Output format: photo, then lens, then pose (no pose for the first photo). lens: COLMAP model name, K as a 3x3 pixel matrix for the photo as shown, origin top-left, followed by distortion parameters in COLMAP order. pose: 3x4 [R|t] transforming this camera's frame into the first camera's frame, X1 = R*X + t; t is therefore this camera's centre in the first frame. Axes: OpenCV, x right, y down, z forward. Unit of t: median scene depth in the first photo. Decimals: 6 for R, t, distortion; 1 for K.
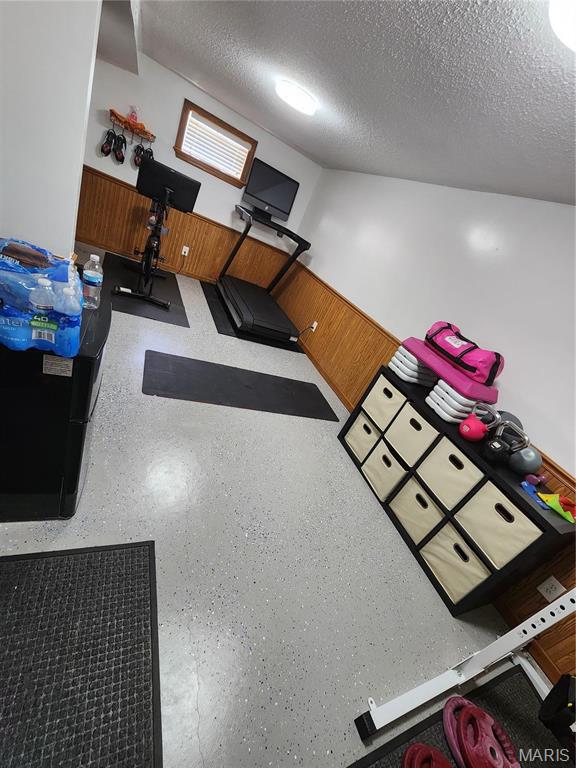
lens RADIAL K [[315.9, 0, 291.7], [0, 315.9, 384.4], [0, 0, 1]] dist [0.000371, 0.000100]
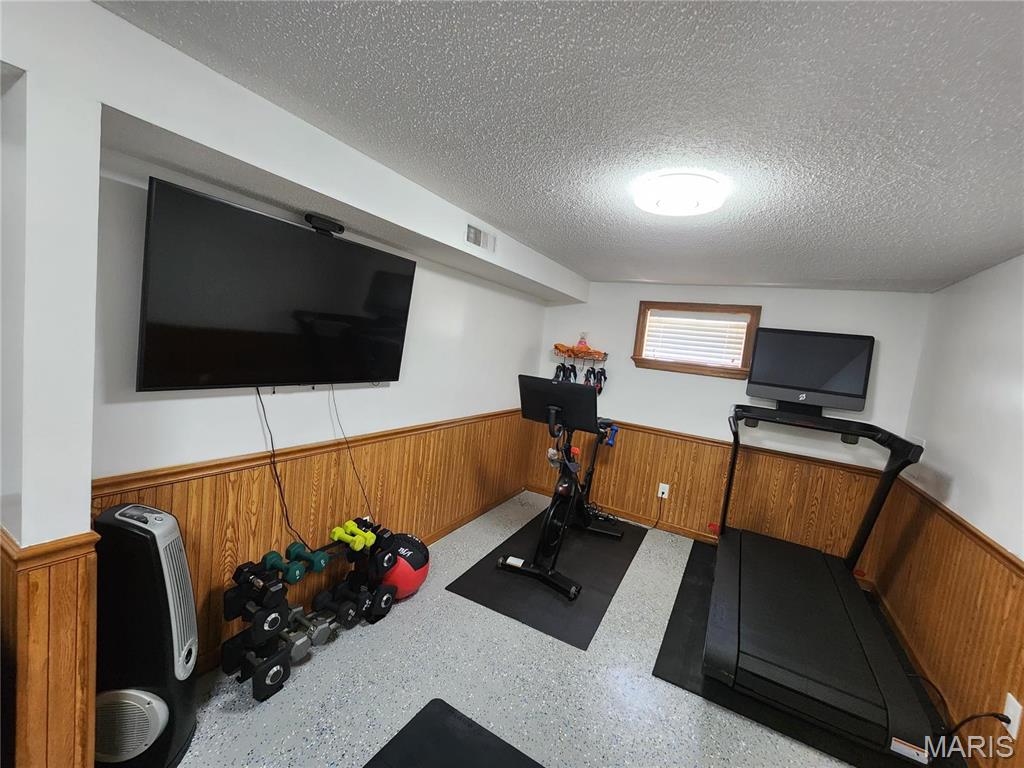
lens RADIAL K [[421.3, 0, 512.0], [0, 421.3, 384.0], [0, 0, 1]] dist [0.000371, 0.000100]
pose [[0.620162, -0.270618, -0.736318, 0.158363], [-0.226322, 0.836983, -0.498235, -0.148635], [0.751118, 0.475631, 0.457818, 0.373372]]
